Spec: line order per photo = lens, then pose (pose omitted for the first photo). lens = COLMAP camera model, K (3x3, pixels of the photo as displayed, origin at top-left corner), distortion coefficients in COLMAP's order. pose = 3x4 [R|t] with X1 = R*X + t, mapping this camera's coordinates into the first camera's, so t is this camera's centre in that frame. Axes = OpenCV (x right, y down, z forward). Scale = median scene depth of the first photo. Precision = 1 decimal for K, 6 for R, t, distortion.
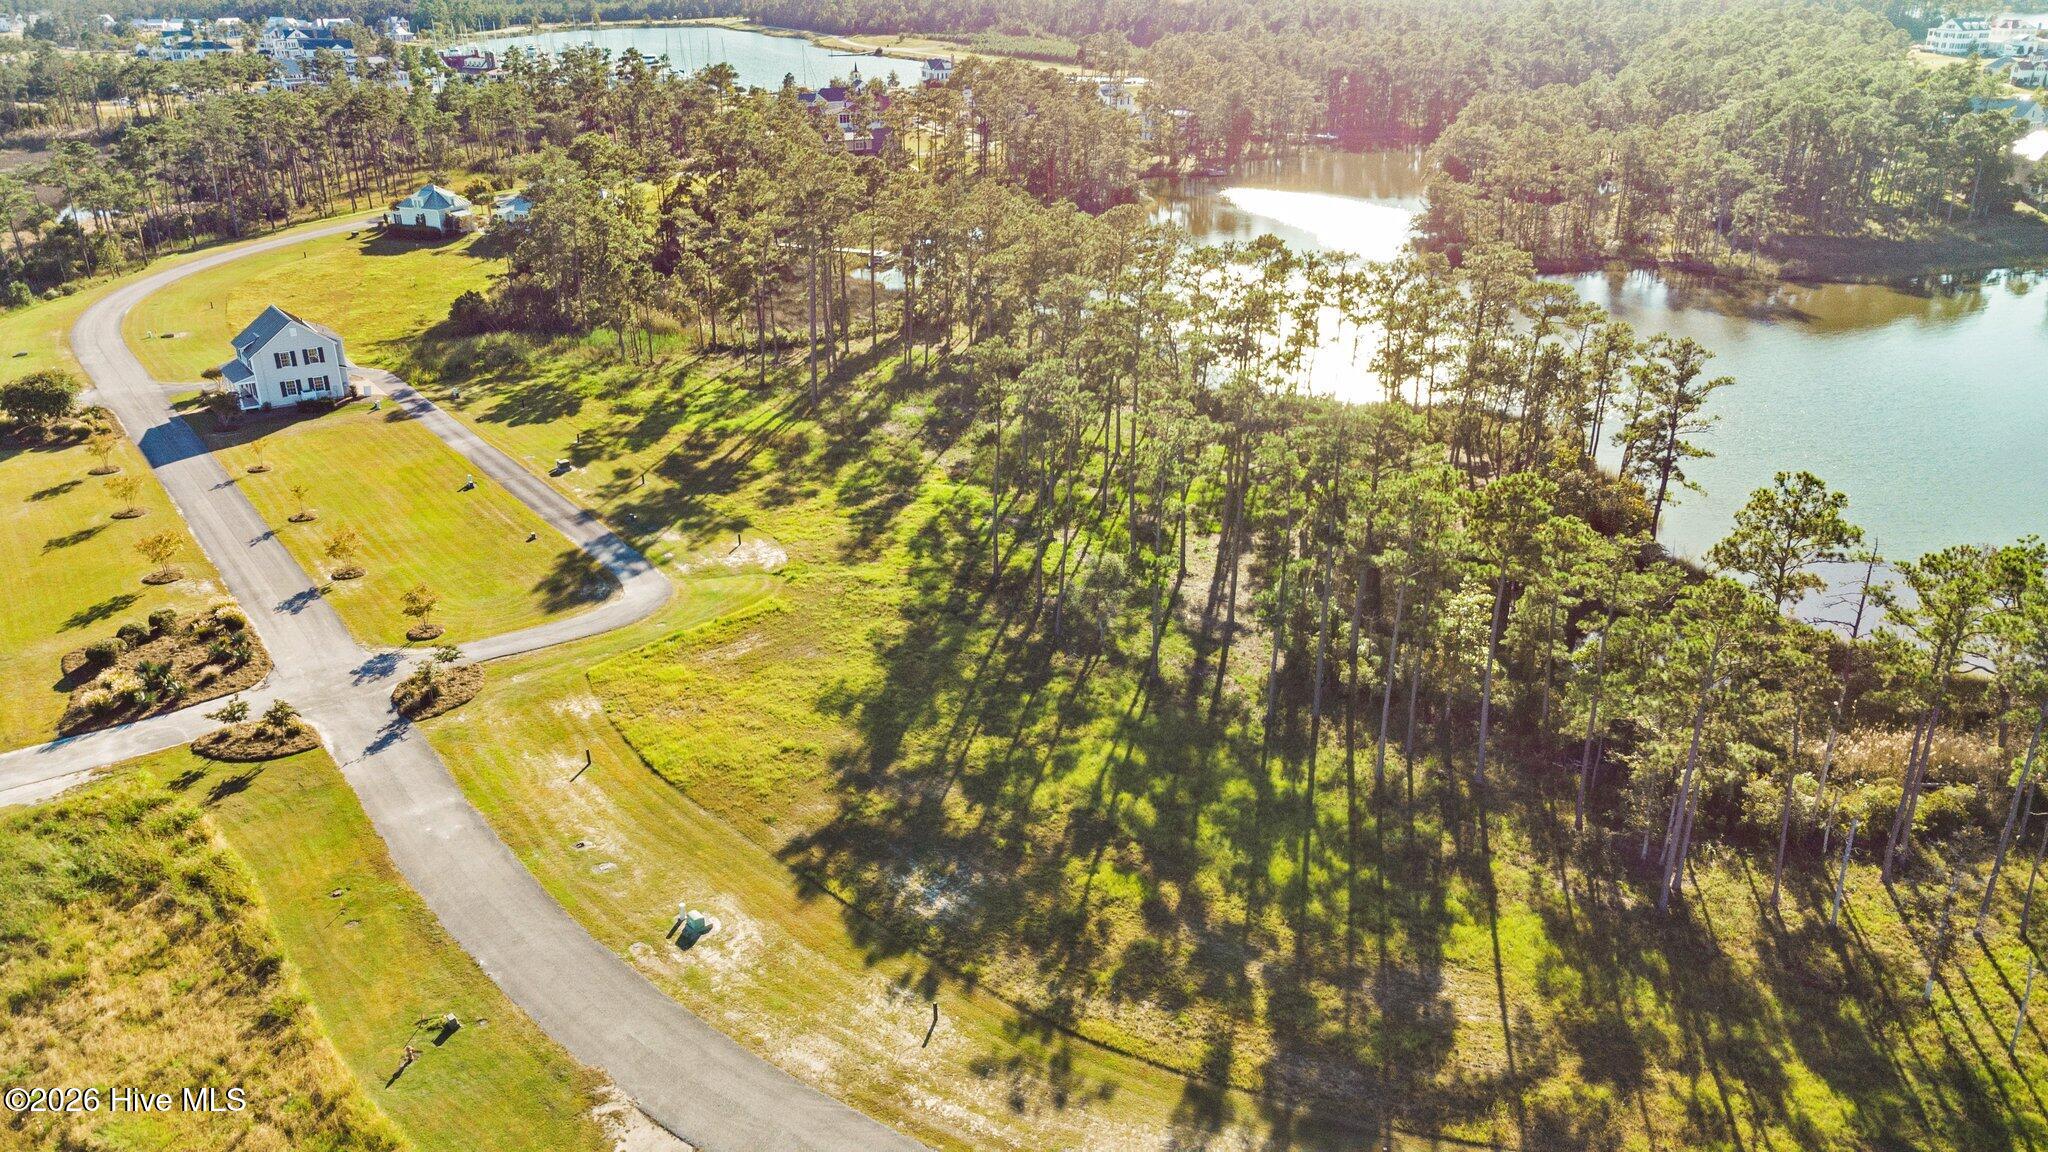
lens RADIAL K [[1566.4, 0, 1039.4], [0, 1566.4, 566.4], [0, 0, 1]] dist [-0.008783, 0.097622]
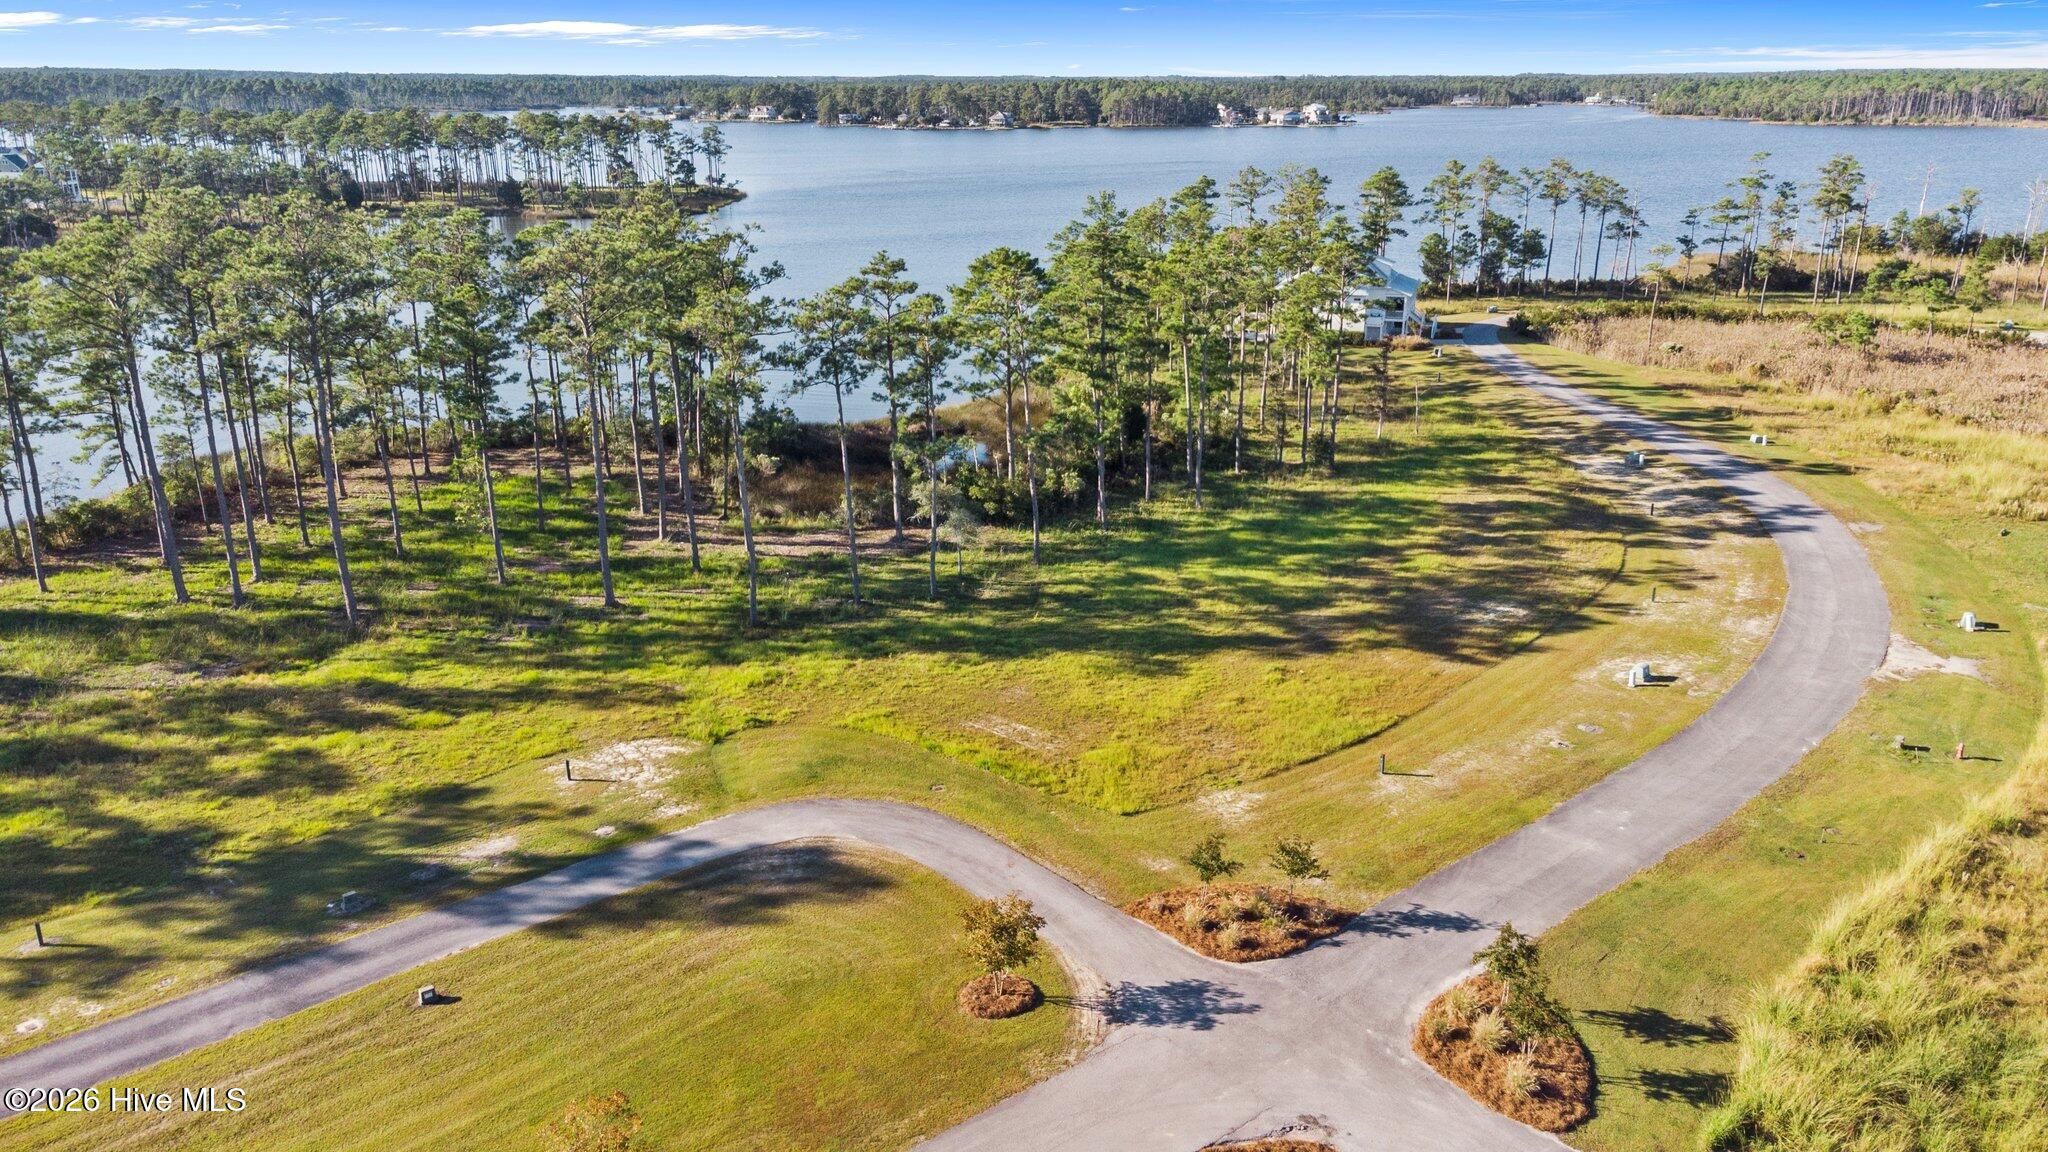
lens RADIAL K [[1566.4, 0, 1039.4], [0, 1566.4, 566.4], [0, 0, 1]] dist [-0.008783, 0.097622]
pose [[-0.114450, -0.279785, 0.953217, -0.726035], [0.368810, 0.878981, 0.302277, -0.186664], [-0.922432, 0.386151, 0.002588, 0.850443]]
